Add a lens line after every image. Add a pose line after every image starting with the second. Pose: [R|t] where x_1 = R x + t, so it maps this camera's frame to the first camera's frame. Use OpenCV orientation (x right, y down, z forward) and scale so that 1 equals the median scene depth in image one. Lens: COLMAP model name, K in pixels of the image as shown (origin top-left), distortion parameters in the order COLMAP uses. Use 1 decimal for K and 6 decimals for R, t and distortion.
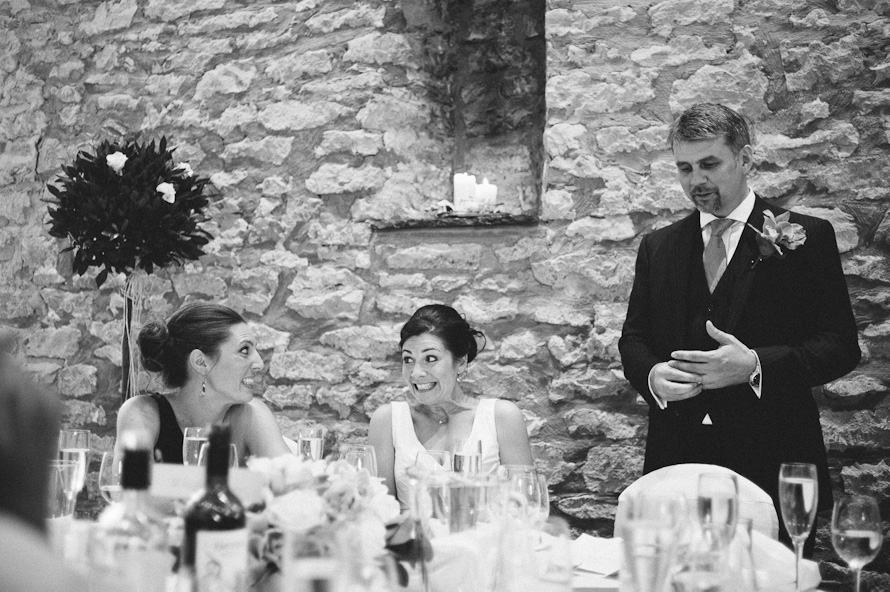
lens RADIAL K [[1009.4, 0, 444.8], [0, 1009.4, 258.2], [0, 0, 1]] dist [-0.089878, 0.101728]
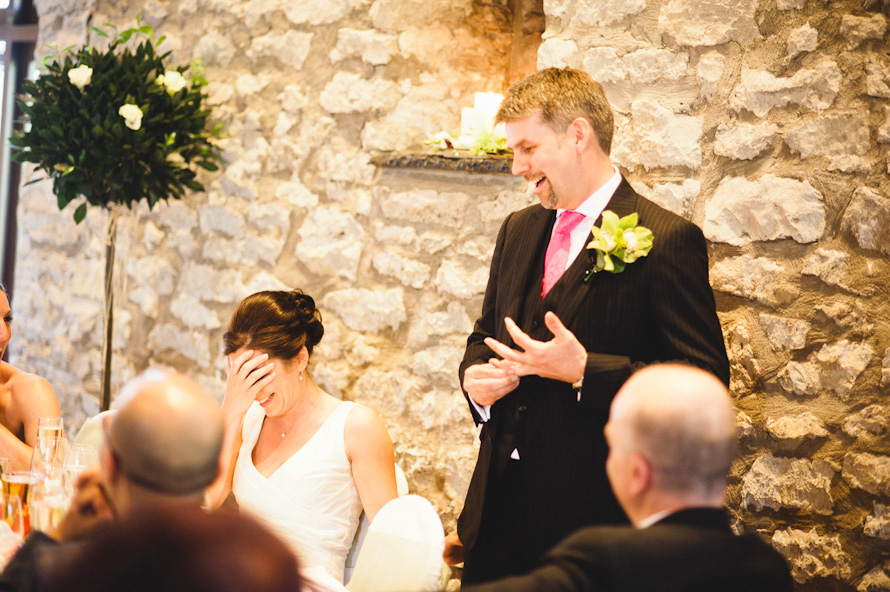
lens RADIAL K [[2097.2, 0, 445.0], [0, 2097.2, 296.0], [0, 0, 1]] dist [-0.005224, -0.790835]
pose [[0.883229, 0.061726, -0.464862, 0.727548], [-0.001977, 0.991780, 0.127937, -0.134280], [0.468938, -0.112078, 0.876091, -0.384800]]
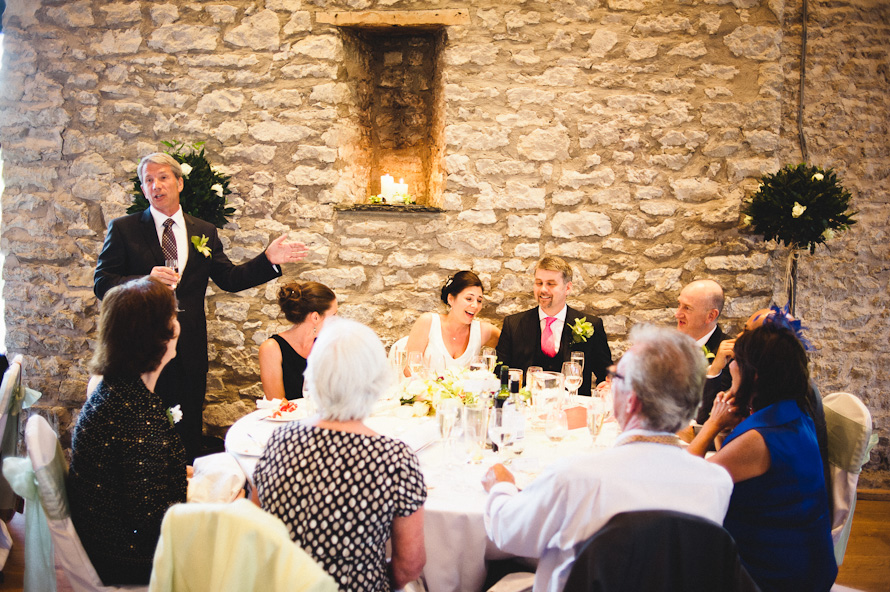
lens RADIAL K [[893.4, 0, 445.0], [0, 893.4, 296.0], [0, 0, 1]] dist [-0.091696, 0.115022]
pose [[0.928659, -0.033639, 0.369406, -0.448347], [-0.039202, 0.981402, 0.187919, -0.171363], [-0.368857, -0.188994, 0.910069, -0.413811]]
